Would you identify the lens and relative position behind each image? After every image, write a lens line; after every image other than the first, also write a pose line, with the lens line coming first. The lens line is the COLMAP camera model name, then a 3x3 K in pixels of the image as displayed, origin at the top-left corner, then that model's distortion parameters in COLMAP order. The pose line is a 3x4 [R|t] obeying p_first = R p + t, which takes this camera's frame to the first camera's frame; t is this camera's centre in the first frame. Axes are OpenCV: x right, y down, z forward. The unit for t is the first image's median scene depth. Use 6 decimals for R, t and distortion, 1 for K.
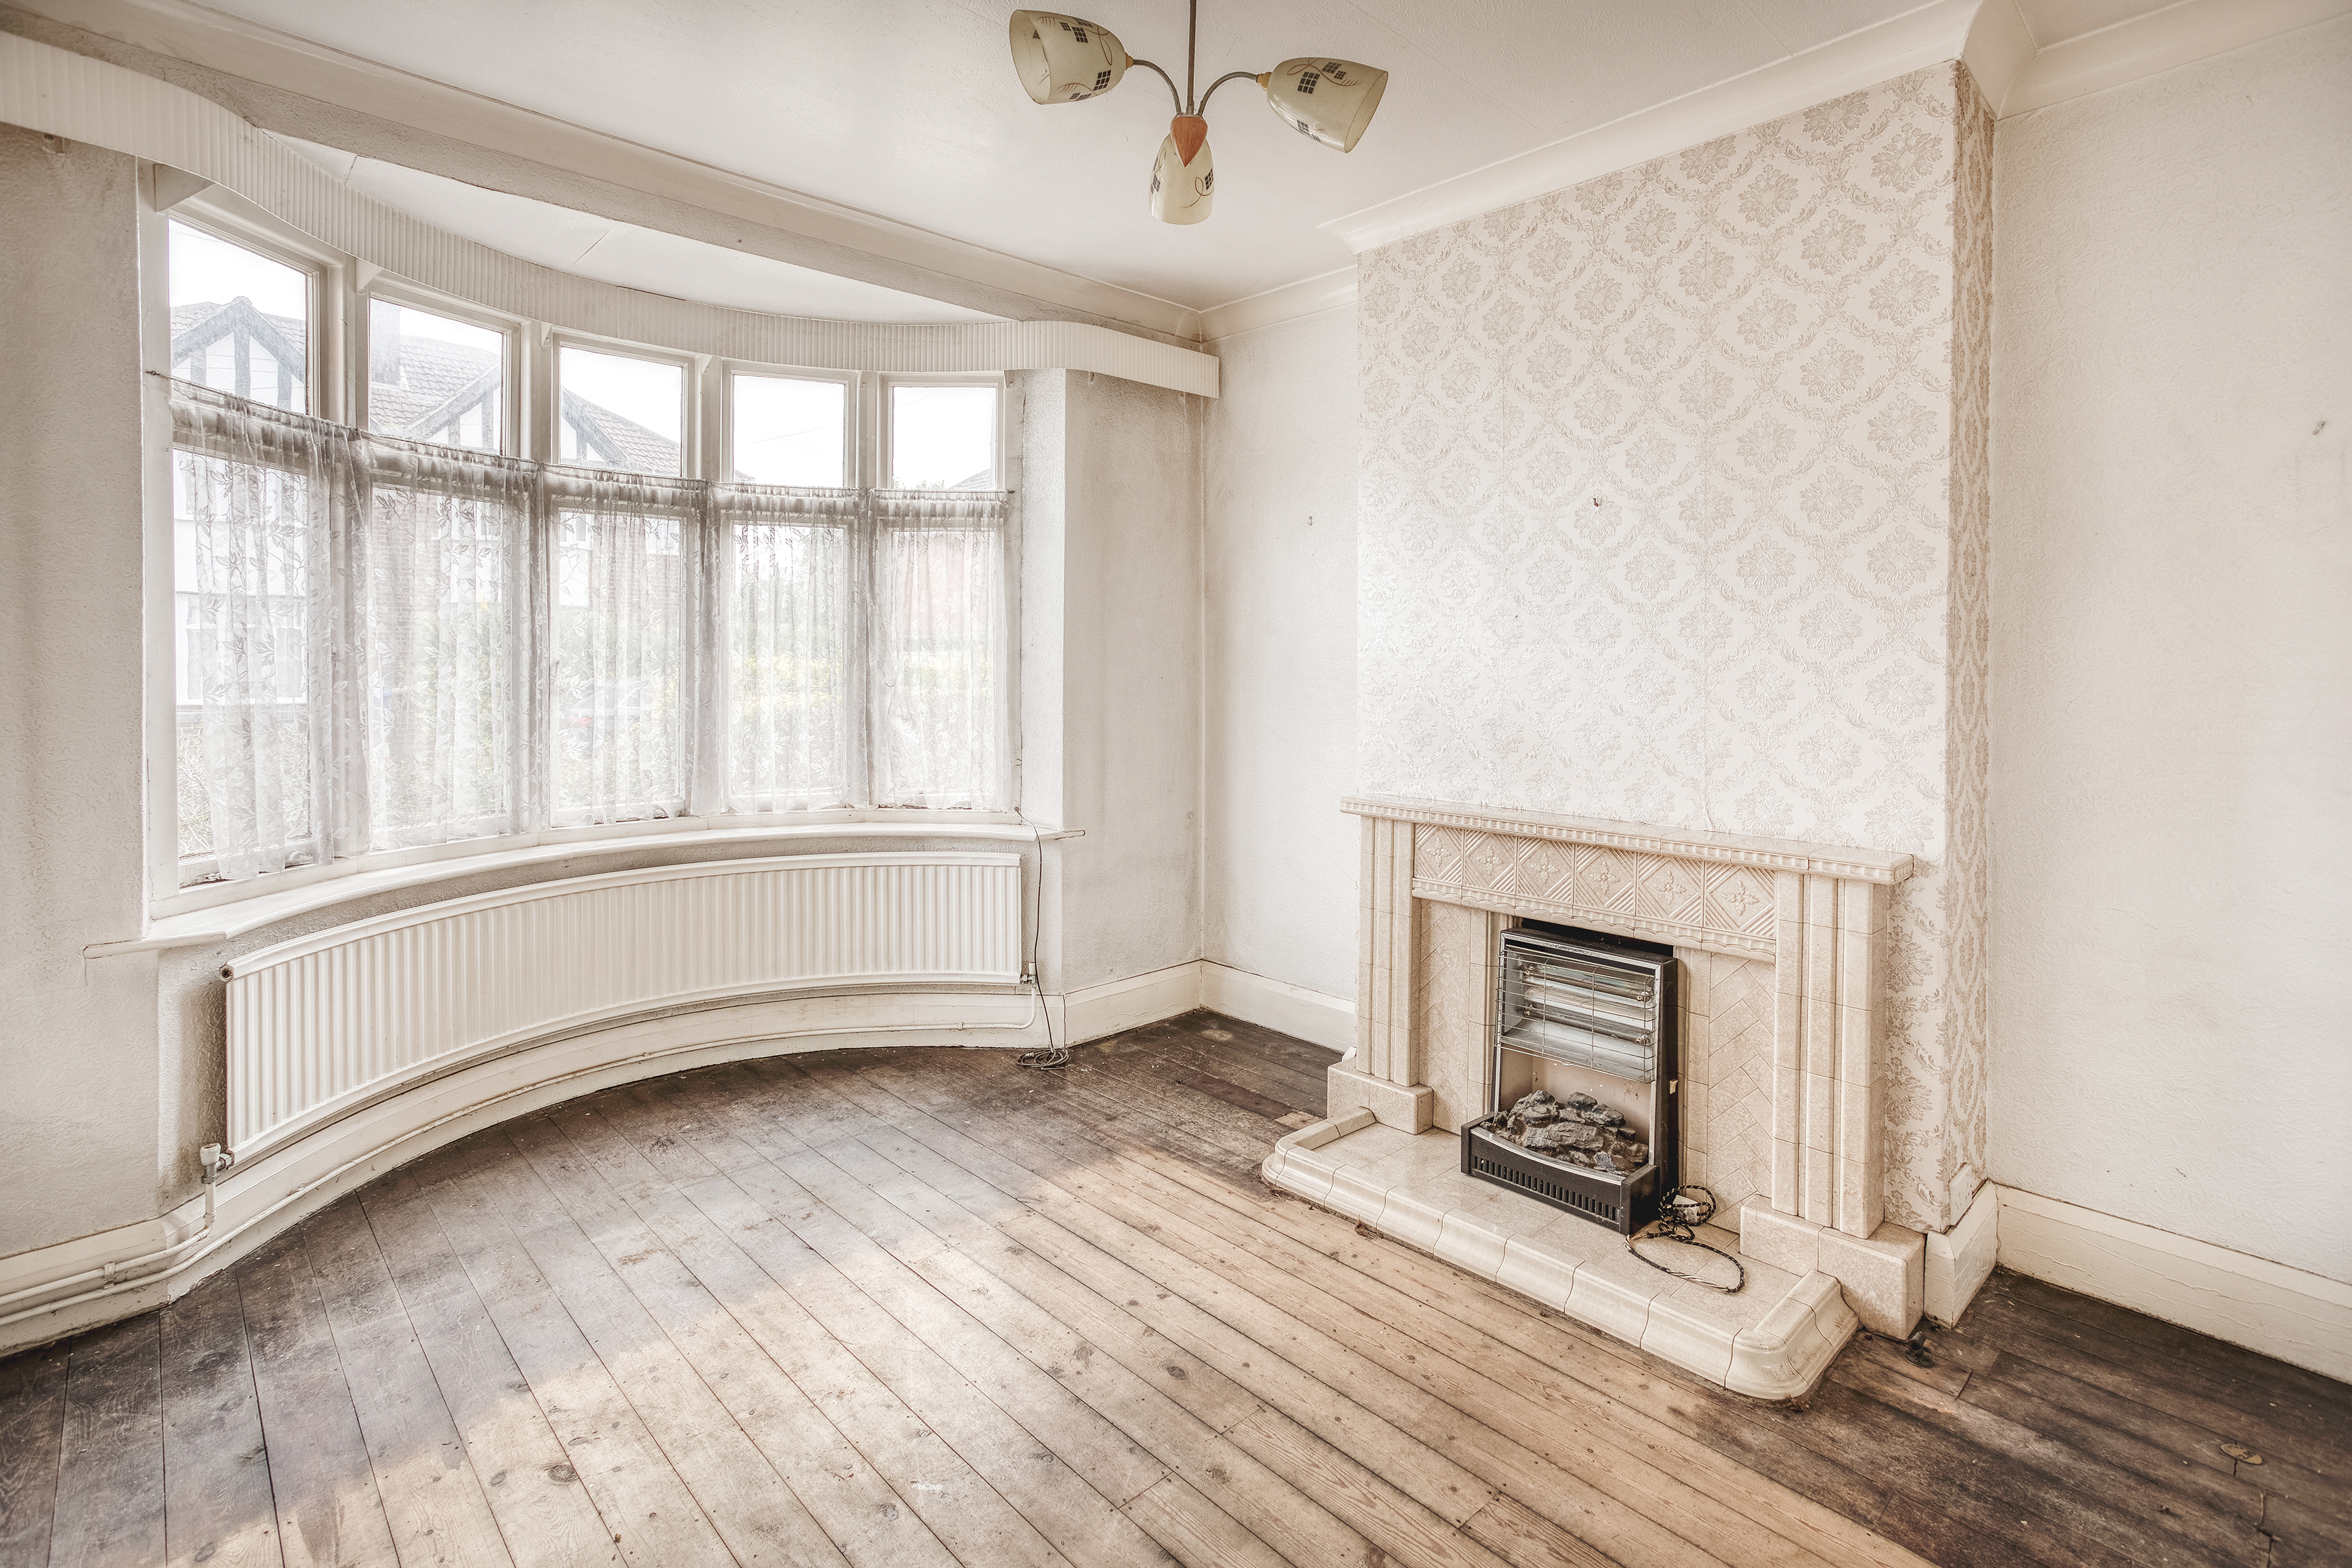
lens RADIAL K [[1130.0, 0, 1168.8], [0, 1130.0, 687.0], [0, 0, 1]] dist [0.013134, 0.003971]
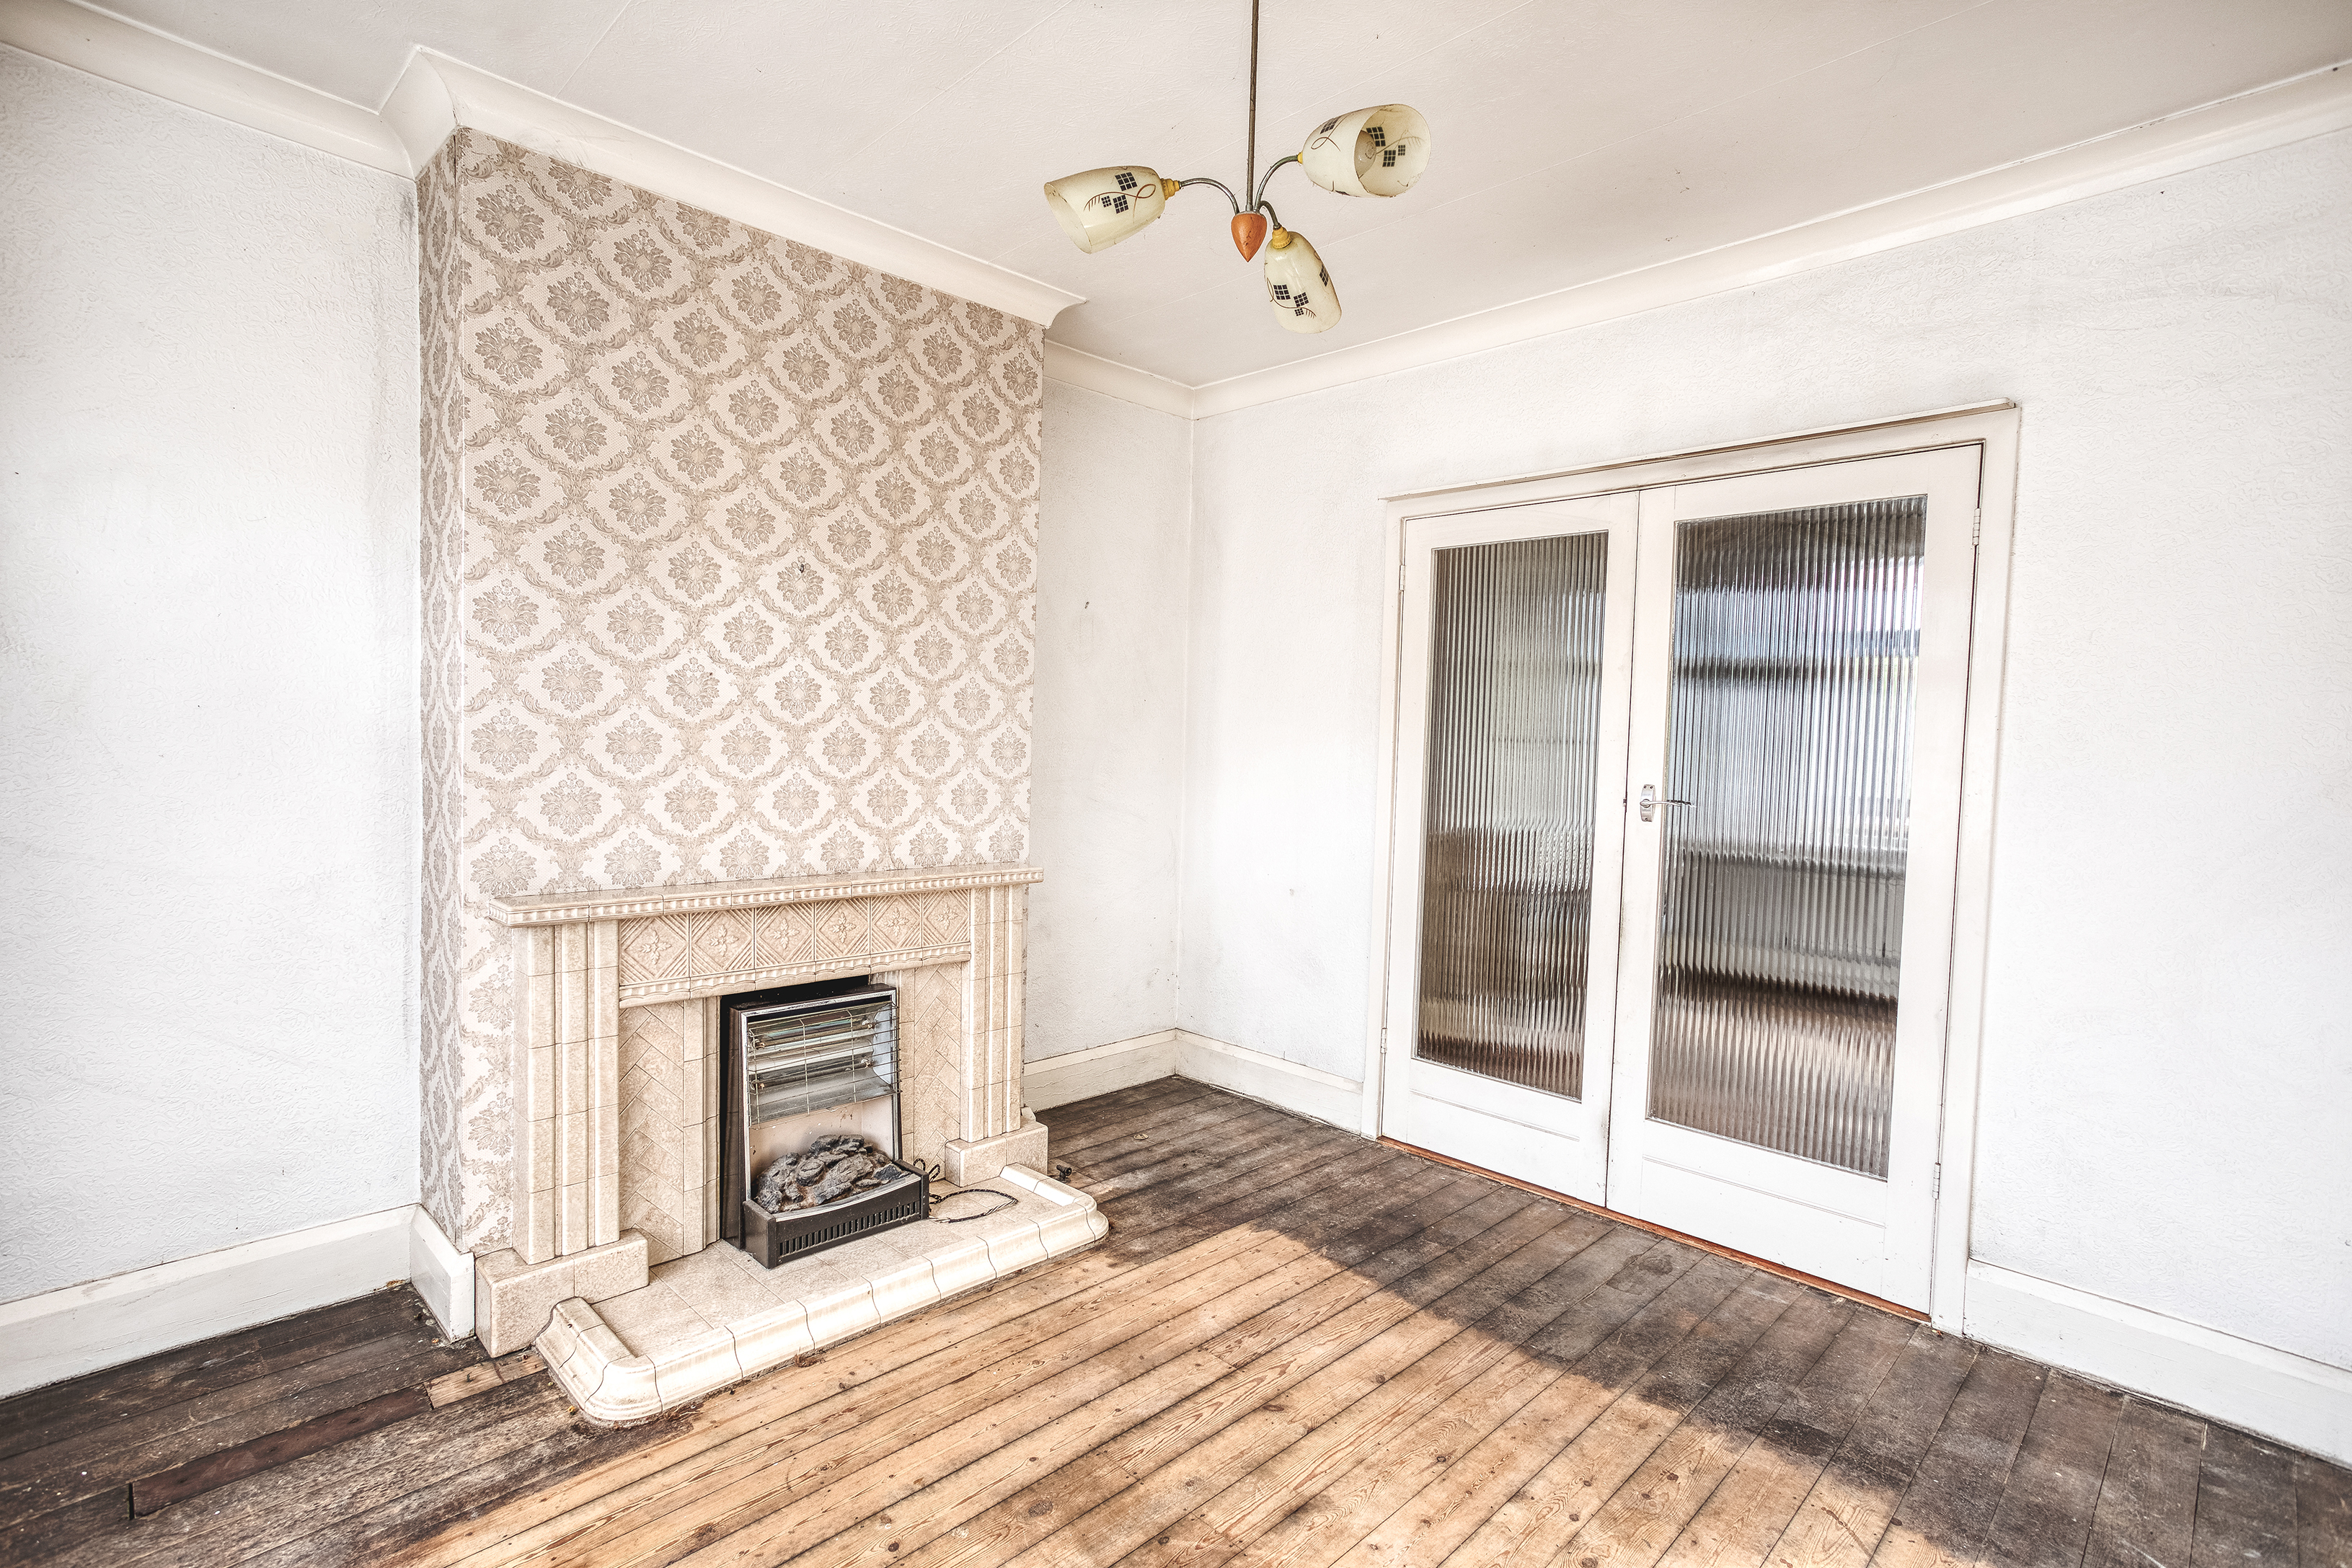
lens RADIAL K [[1129.9, 0, 1174.9], [0, 1129.9, 791.9], [0, 0, 1]] dist [0.013134, 0.003971]
pose [[-0.024359, -0.059362, 0.997939, -0.720537], [-0.008708, 0.998210, 0.059166, -0.027493], [-0.999665, -0.007249, -0.024832, 0.748501]]
